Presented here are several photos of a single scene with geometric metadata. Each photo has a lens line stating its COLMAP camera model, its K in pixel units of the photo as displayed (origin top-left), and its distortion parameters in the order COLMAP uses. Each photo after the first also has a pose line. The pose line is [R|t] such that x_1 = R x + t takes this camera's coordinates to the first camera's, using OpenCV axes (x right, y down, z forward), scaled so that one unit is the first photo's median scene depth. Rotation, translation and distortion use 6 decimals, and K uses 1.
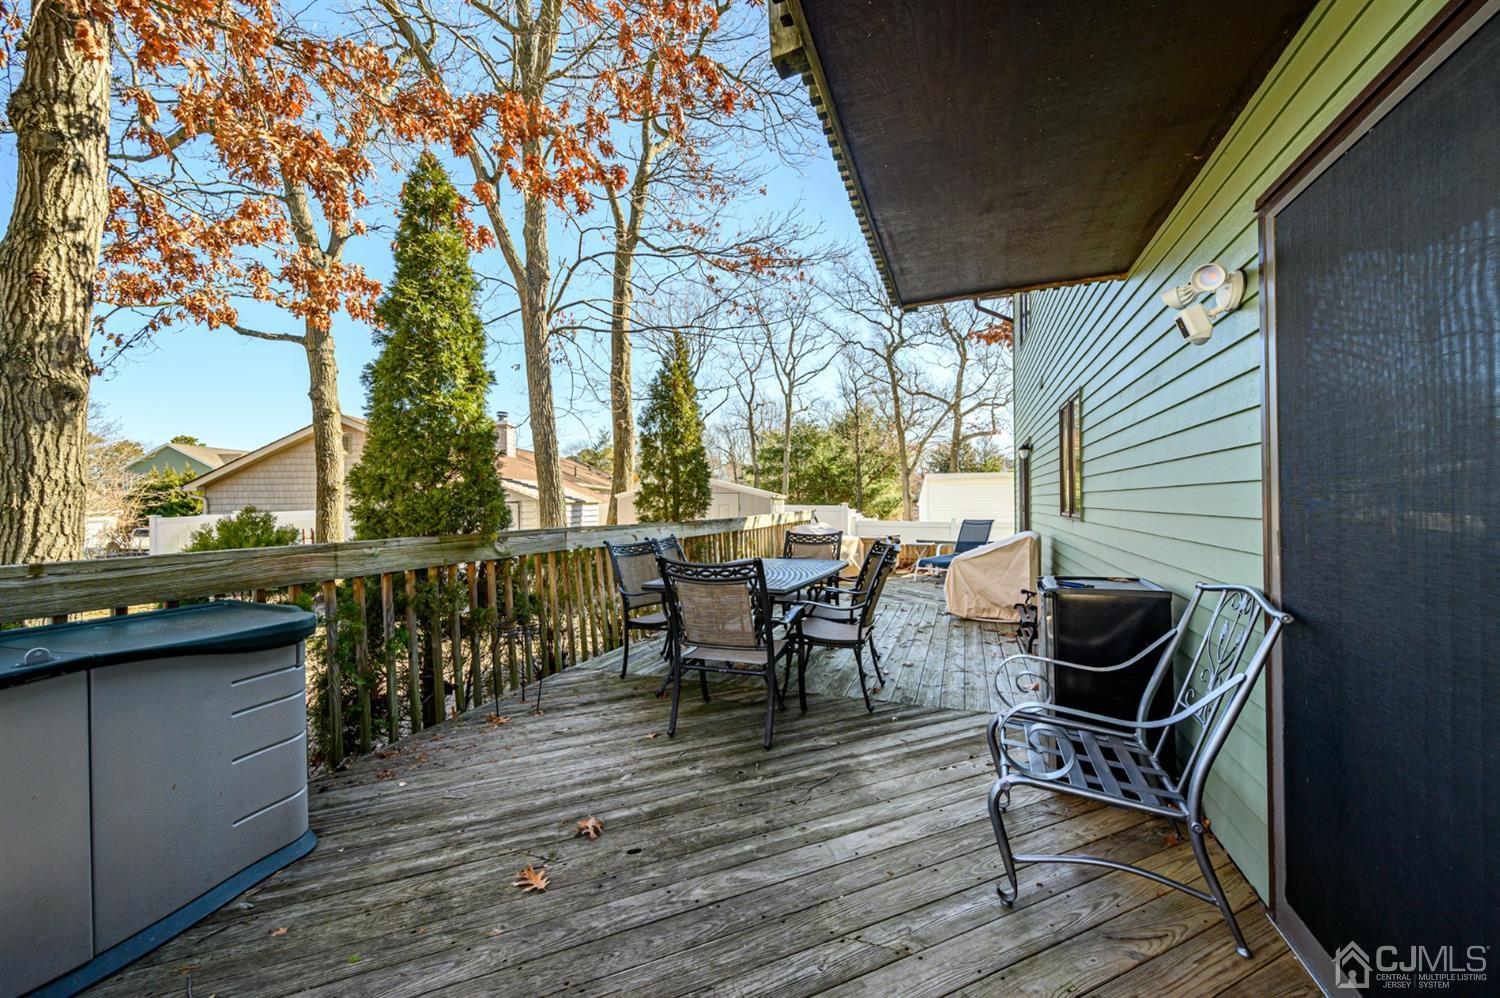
lens RADIAL K [[591.3, 0, 743.9], [0, 591.3, 501.3], [0, 0, 1]] dist [0.000031, 0.000325]
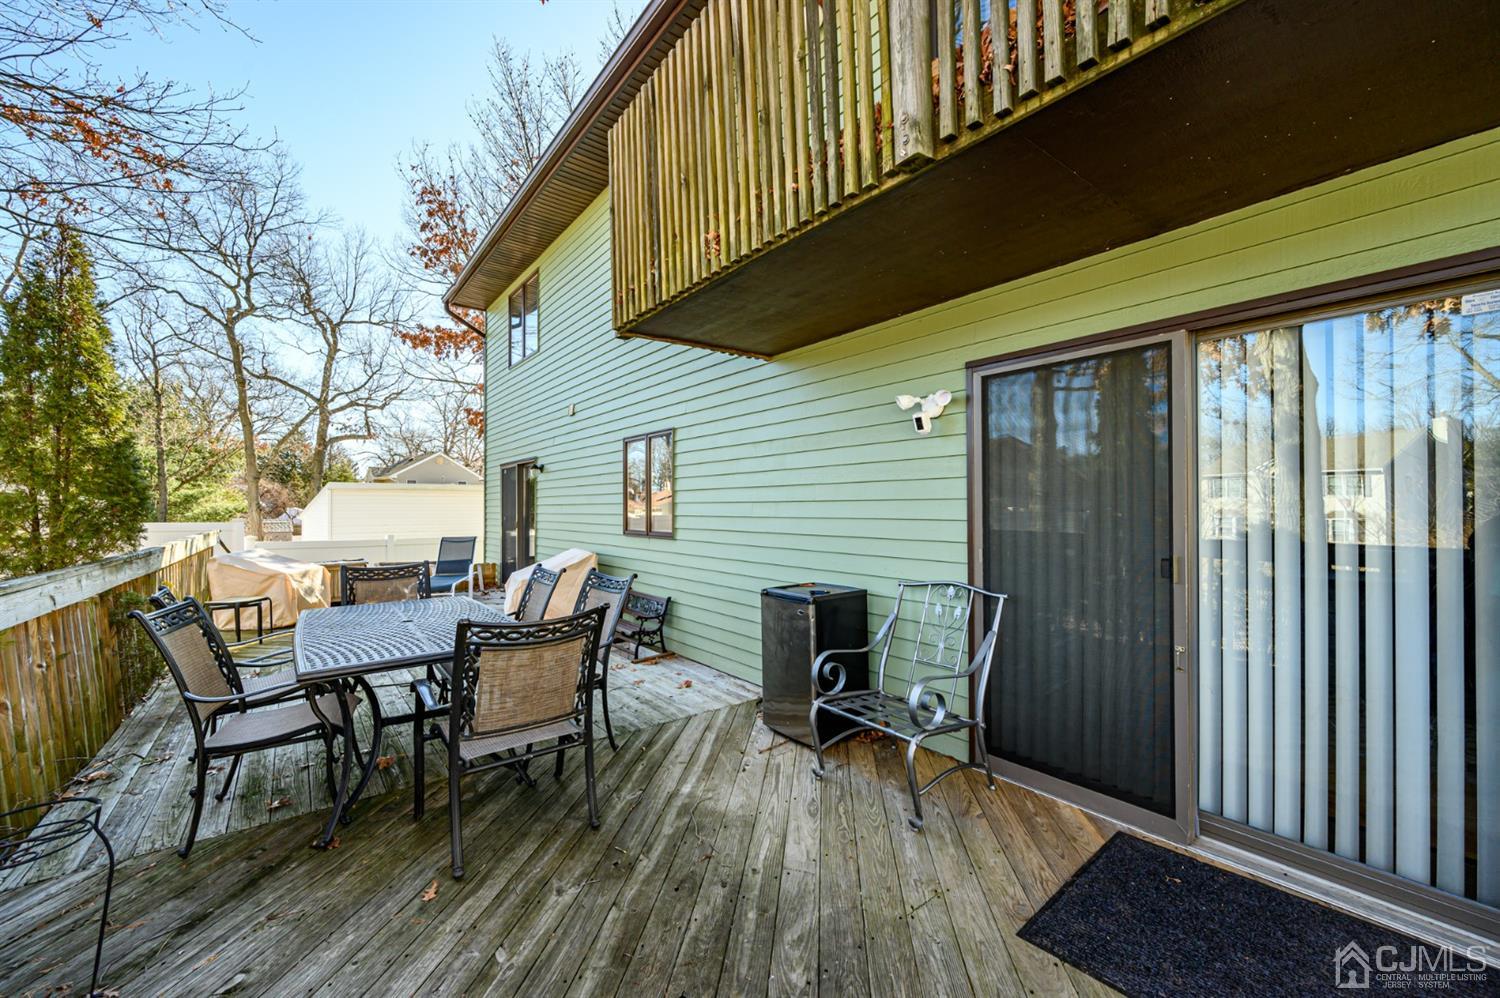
lens RADIAL K [[591.3, 0, 745.5], [0, 591.3, 505.2], [0, 0, 1]] dist [0.000031, 0.000325]
pose [[0.529125, 0.009965, 0.848485, -0.209693], [-0.001678, 0.999941, -0.010698, -0.013203], [-0.848542, 0.004237, 0.529111, 0.135405]]
